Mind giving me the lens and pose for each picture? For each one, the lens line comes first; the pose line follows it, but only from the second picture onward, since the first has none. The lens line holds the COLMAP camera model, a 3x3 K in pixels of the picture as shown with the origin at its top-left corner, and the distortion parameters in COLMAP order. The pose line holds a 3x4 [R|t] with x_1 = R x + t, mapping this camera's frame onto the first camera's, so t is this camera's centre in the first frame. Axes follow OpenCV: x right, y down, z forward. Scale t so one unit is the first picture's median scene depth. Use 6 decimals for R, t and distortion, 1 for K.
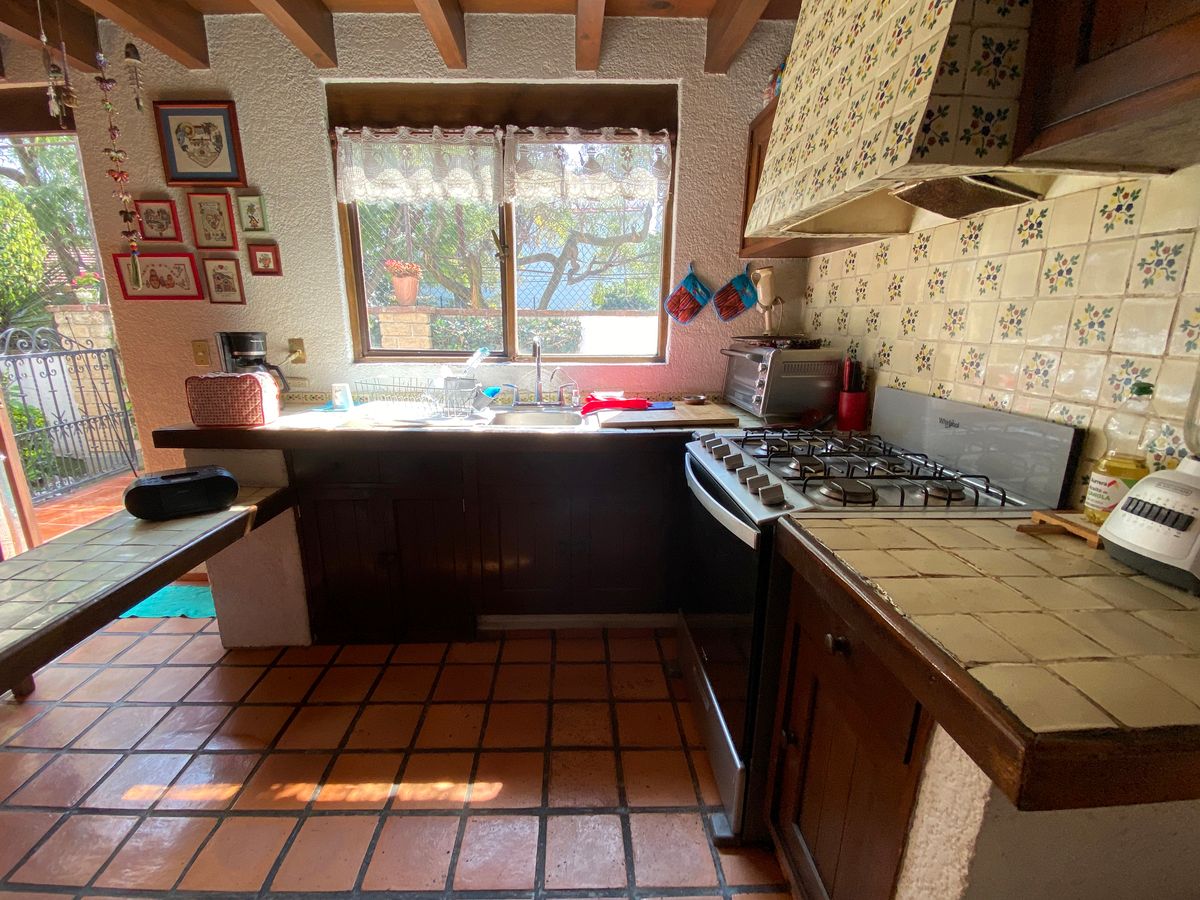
lens RADIAL K [[538.3, 0, 584.3], [0, 538.3, 471.4], [0, 0, 1]] dist [0.044398, -0.034120]
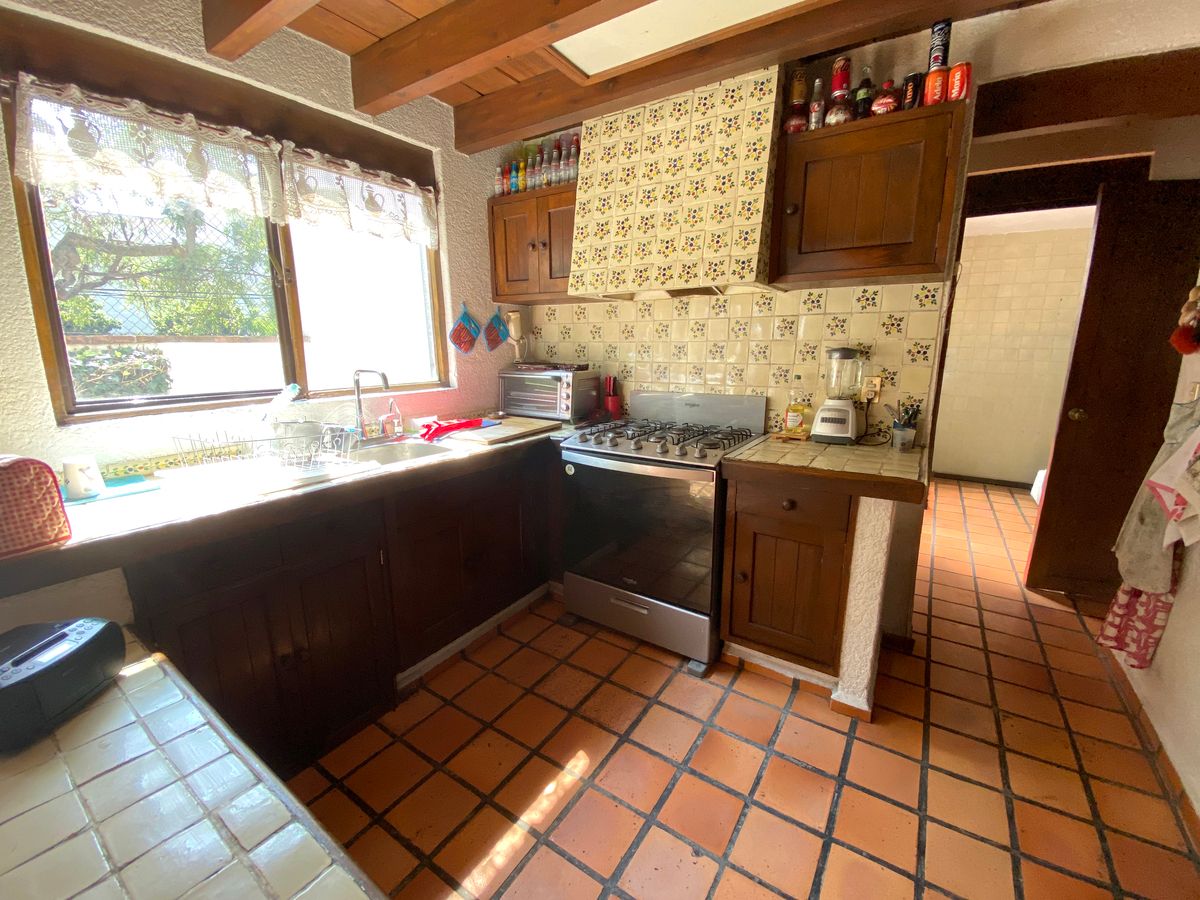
lens RADIAL K [[500.9, 0, 602.8], [0, 500.9, 458.8], [0, 0, 1]] dist [0.040259, -0.027035]
pose [[0.560615, -0.189120, 0.806191, -0.686362], [0.227563, 0.971273, 0.069601, -0.073273], [-0.796195, 0.144439, 0.587547, 0.188642]]
